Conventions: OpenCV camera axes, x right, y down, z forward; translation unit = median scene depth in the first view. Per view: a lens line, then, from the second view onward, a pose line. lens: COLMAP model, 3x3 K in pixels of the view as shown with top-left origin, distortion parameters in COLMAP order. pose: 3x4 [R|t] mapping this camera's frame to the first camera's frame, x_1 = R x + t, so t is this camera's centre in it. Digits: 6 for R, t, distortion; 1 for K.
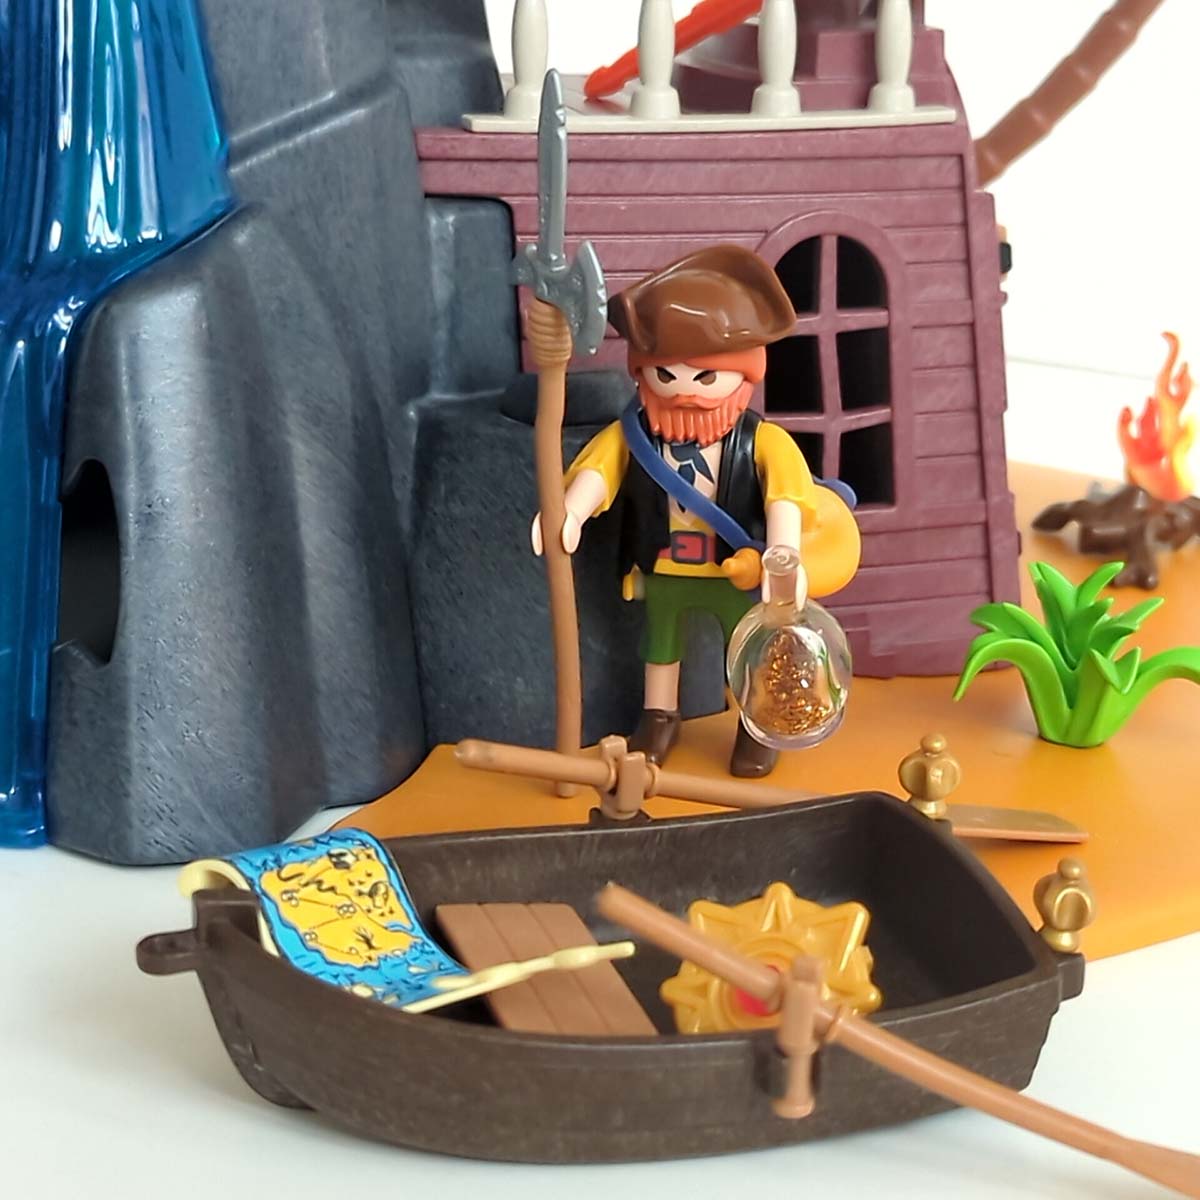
lens RADIAL K [[2979.0, 0, 600.0], [0, 2979.0, 600.0], [0, 0, 1]] dist [0.210445, -1.062314]
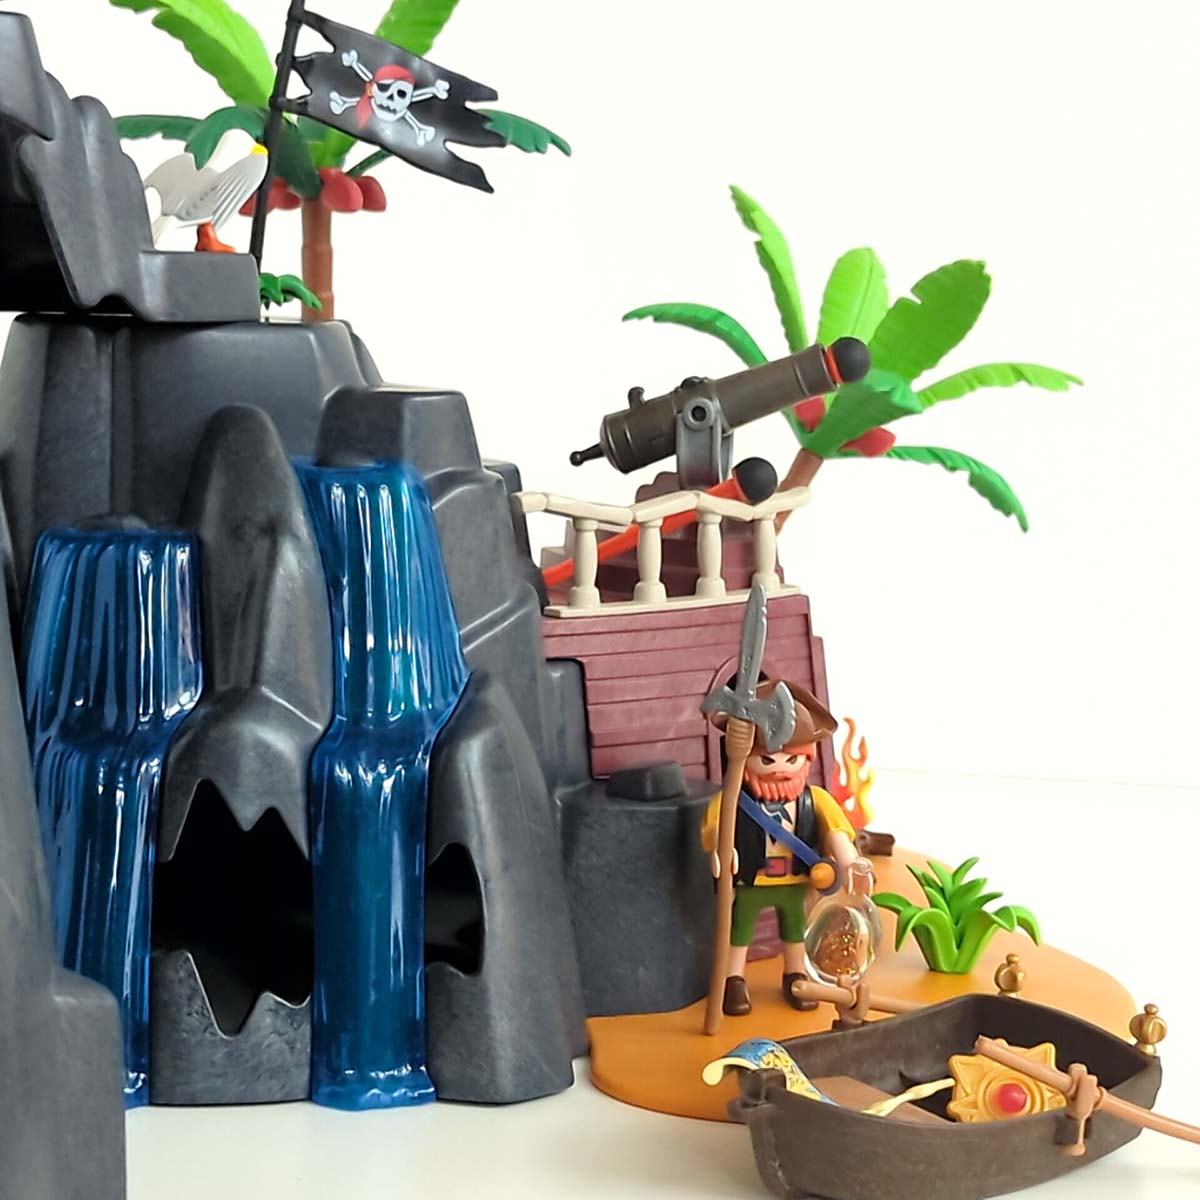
lens RADIAL K [[2979.0, 0, 600.0], [0, 2979.0, 600.0], [0, 0, 1]] dist [0.210445, -1.062314]
pose [[0.911374, -0.054386, 0.407971, -0.658542], [0.108909, 0.987766, -0.111615, 0.009033], [-0.396909, 0.146155, 0.906147, -0.411873]]
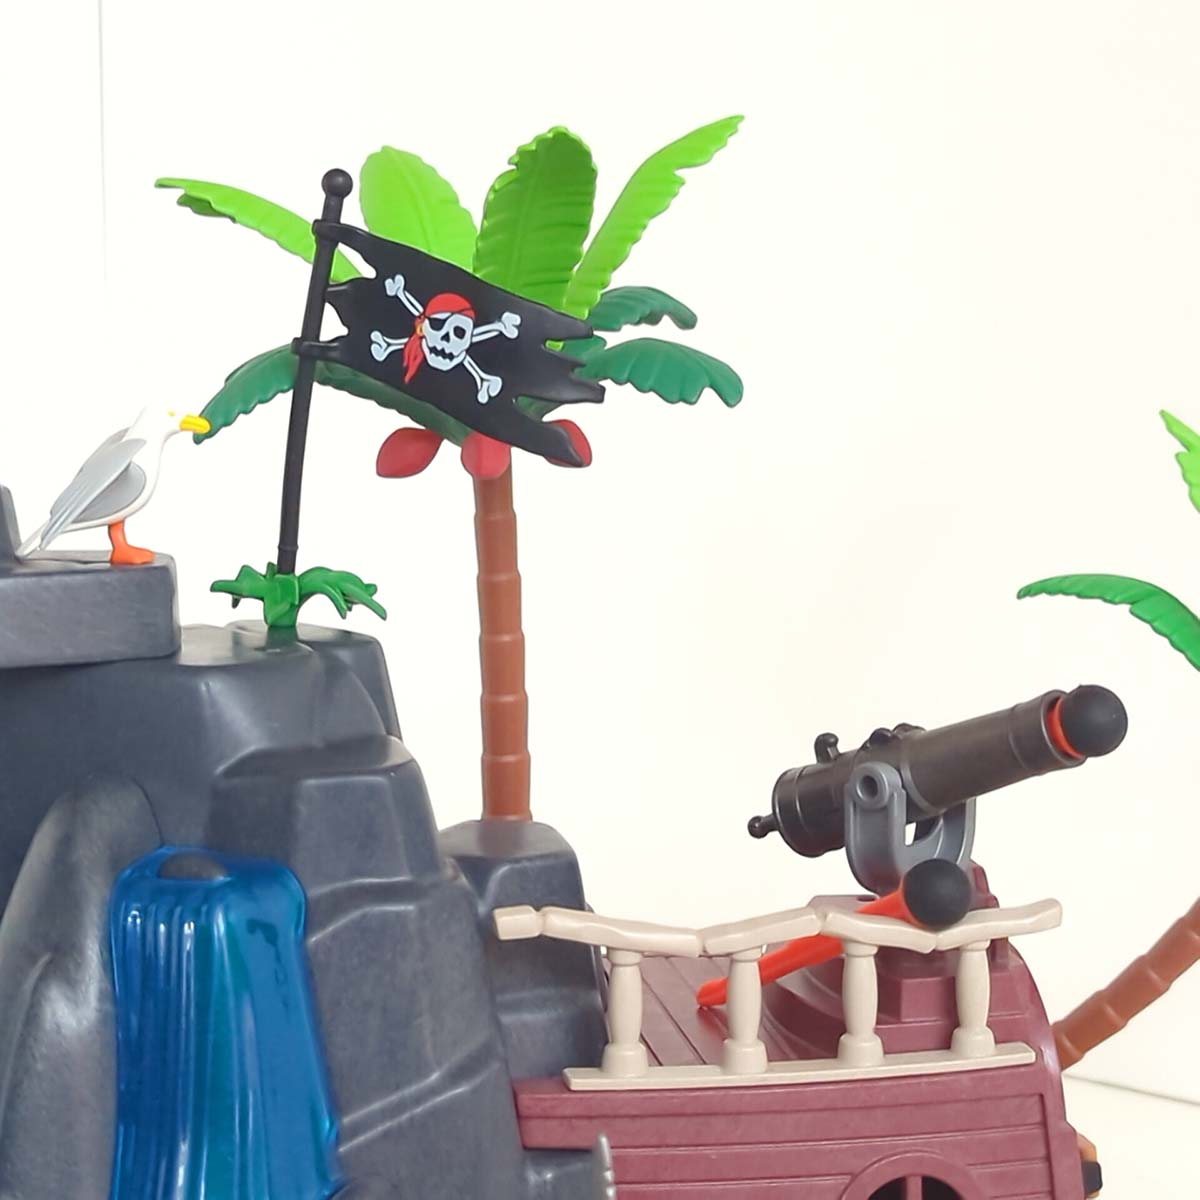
lens RADIAL K [[2979.0, 0, 600.0], [0, 2979.0, 600.0], [0, 0, 1]] dist [0.210445, -1.062314]
pose [[0.994601, -0.010210, -0.103273, 0.081196], [-0.004645, 0.989772, -0.142584, -0.178709], [0.103673, 0.142294, 0.984380, -0.083572]]
